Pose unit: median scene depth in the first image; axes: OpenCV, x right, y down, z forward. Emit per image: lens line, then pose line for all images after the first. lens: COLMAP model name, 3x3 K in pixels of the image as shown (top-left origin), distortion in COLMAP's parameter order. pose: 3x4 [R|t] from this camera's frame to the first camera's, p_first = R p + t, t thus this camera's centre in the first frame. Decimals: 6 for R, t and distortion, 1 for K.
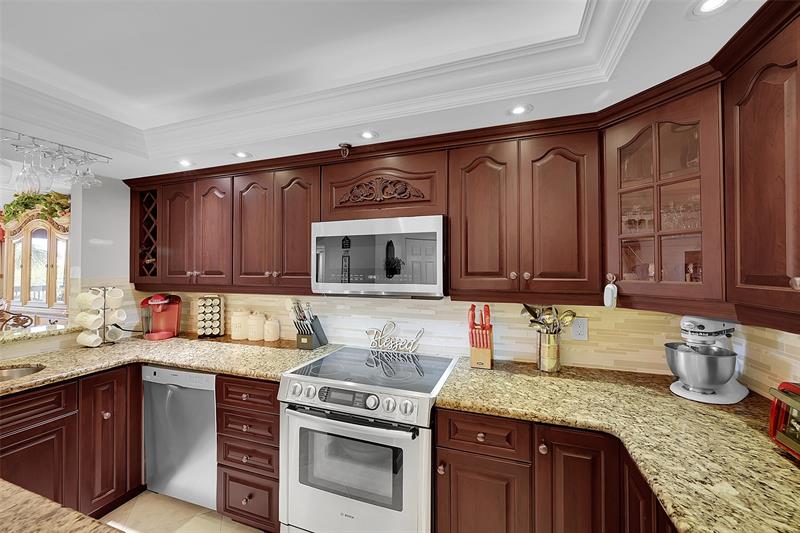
lens RADIAL K [[314.3, 0, 402.5], [0, 314.3, 264.5], [0, 0, 1]] dist [-0.001526, 0.000049]
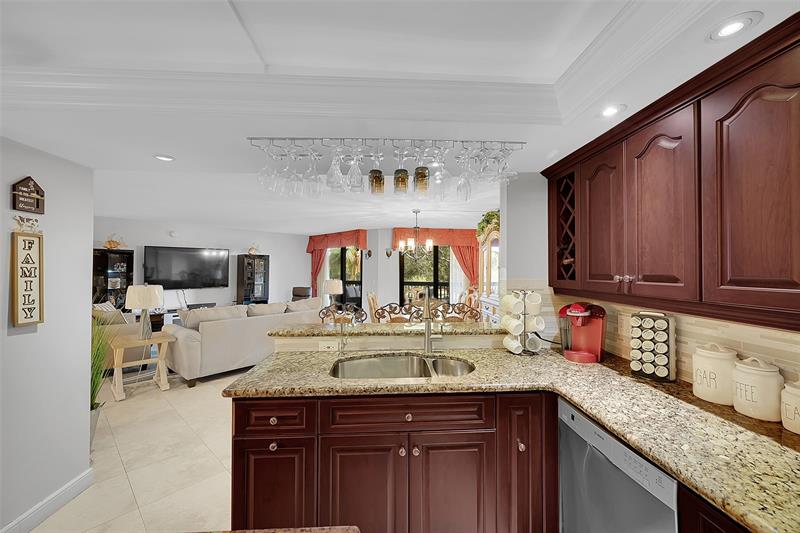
lens RADIAL K [[314.3, 0, 402.5], [0, 314.3, 264.5], [0, 0, 1]] dist [-0.001526, 0.000049]
pose [[0.381141, -0.011438, -0.924446, -0.240683], [0.007062, 0.999930, -0.009460, 0.002322], [0.924490, -0.002923, 0.381196, 0.327948]]
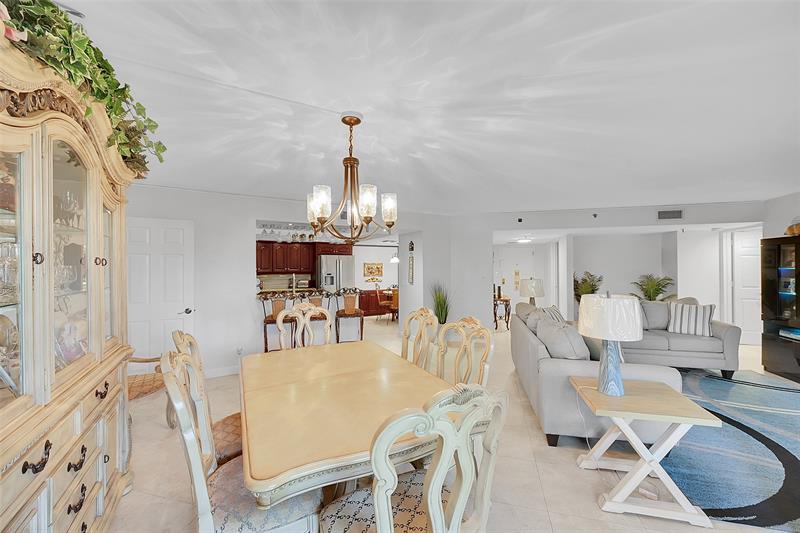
lens RADIAL K [[314.3, 0, 402.5], [0, 314.3, 264.5], [0, 0, 1]] dist [-0.001526, 0.000049]
pose [[-0.754873, 0.009774, 0.655798, -3.225192], [-0.001337, 0.999864, -0.016441, 0.025132], [-0.655869, -0.013288, -0.754758, 1.989006]]
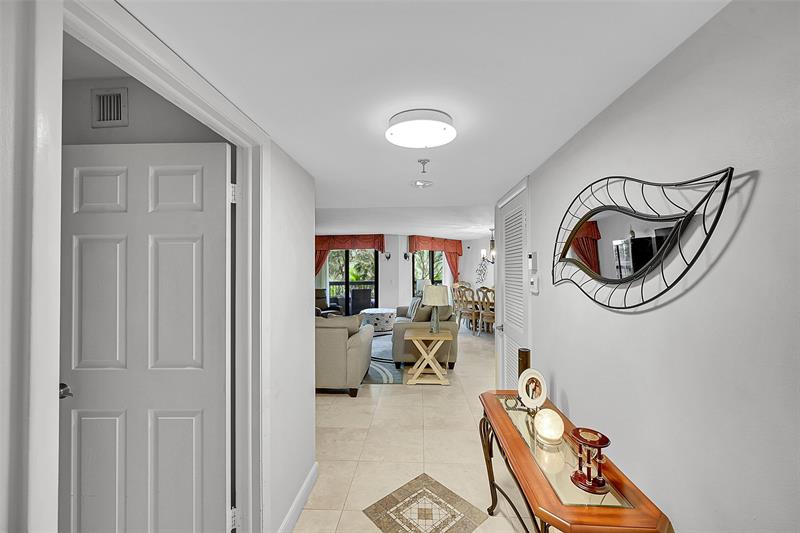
lens RADIAL K [[314.3, 0, 402.5], [0, 314.3, 264.5], [0, 0, 1]] dist [-0.001526, 0.000049]
pose [[0.871991, -0.011346, -0.489391, -1.581084], [0.010243, 0.999935, -0.004932, -0.033217], [0.489415, -0.000712, 0.872051, -2.205709]]
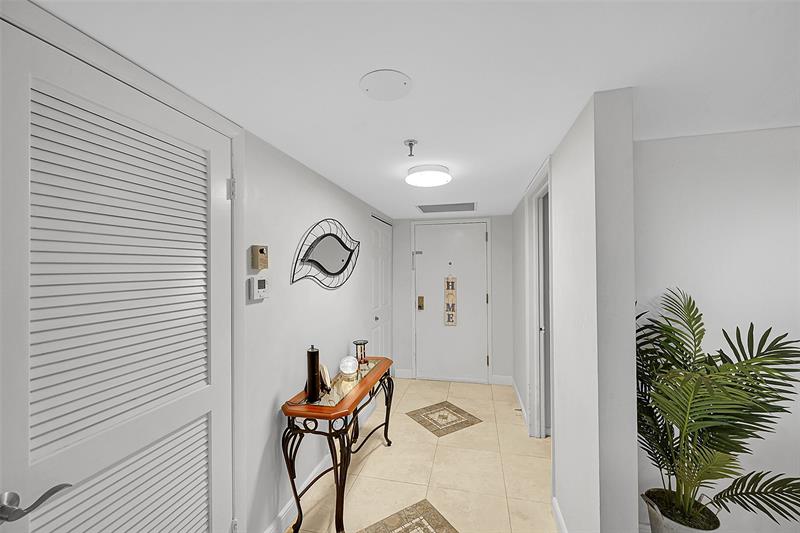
lens RADIAL K [[314.3, 0, 402.5], [0, 314.3, 264.5], [0, 0, 1]] dist [-0.001526, 0.000049]
pose [[-0.775468, 0.010516, 0.631300, -2.492184], [-0.001229, 0.999834, -0.018166, -0.013470], [-0.631386, -0.014863, -0.775326, -0.776568]]
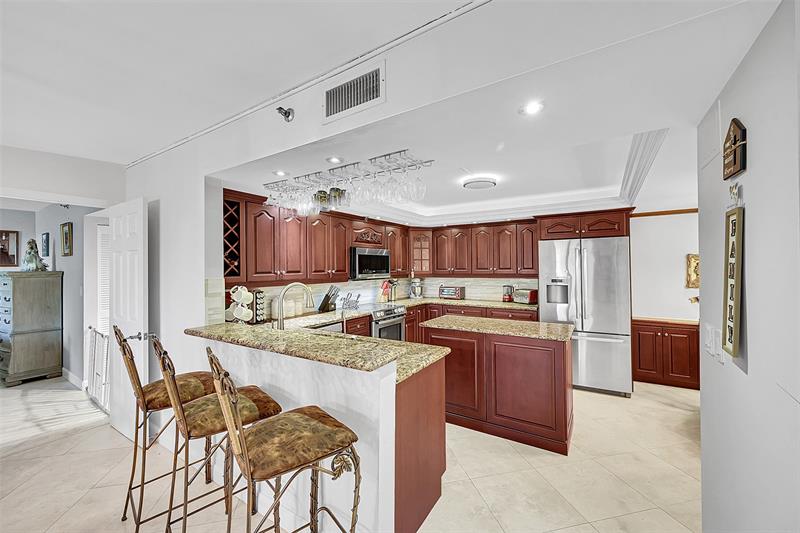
lens RADIAL K [[314.3, 0, 402.5], [0, 314.3, 264.5], [0, 0, 1]] dist [-0.001526, 0.000049]
pose [[0.226625, 0.006234, 0.973962, -2.000767], [-0.000121, 0.999980, -0.006372, 0.000934], [-0.973982, 0.001326, 0.226621, 0.152864]]
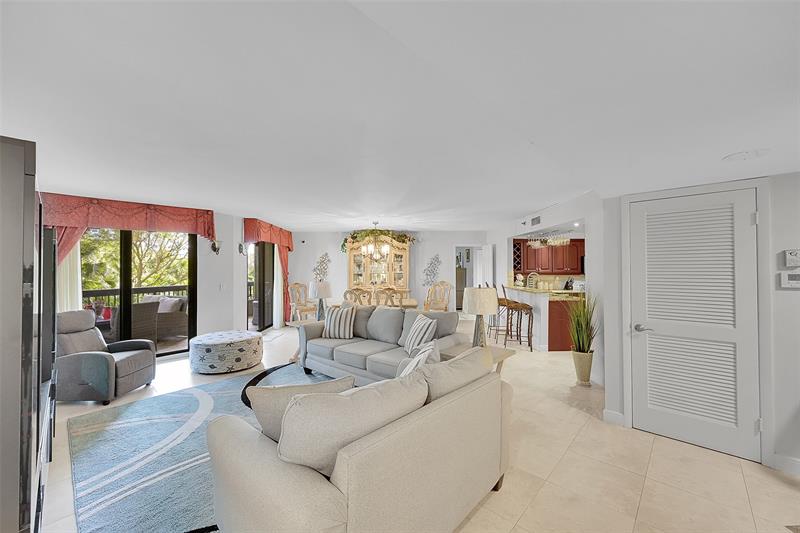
lens RADIAL K [[314.3, 0, 402.5], [0, 314.3, 264.5], [0, 0, 1]] dist [-0.001526, 0.000049]
pose [[0.930855, 0.001422, 0.365387, -3.353954], [-0.001357, 0.999999, -0.000434, -0.021031], [-0.365387, -0.000092, 0.930856, -1.631256]]
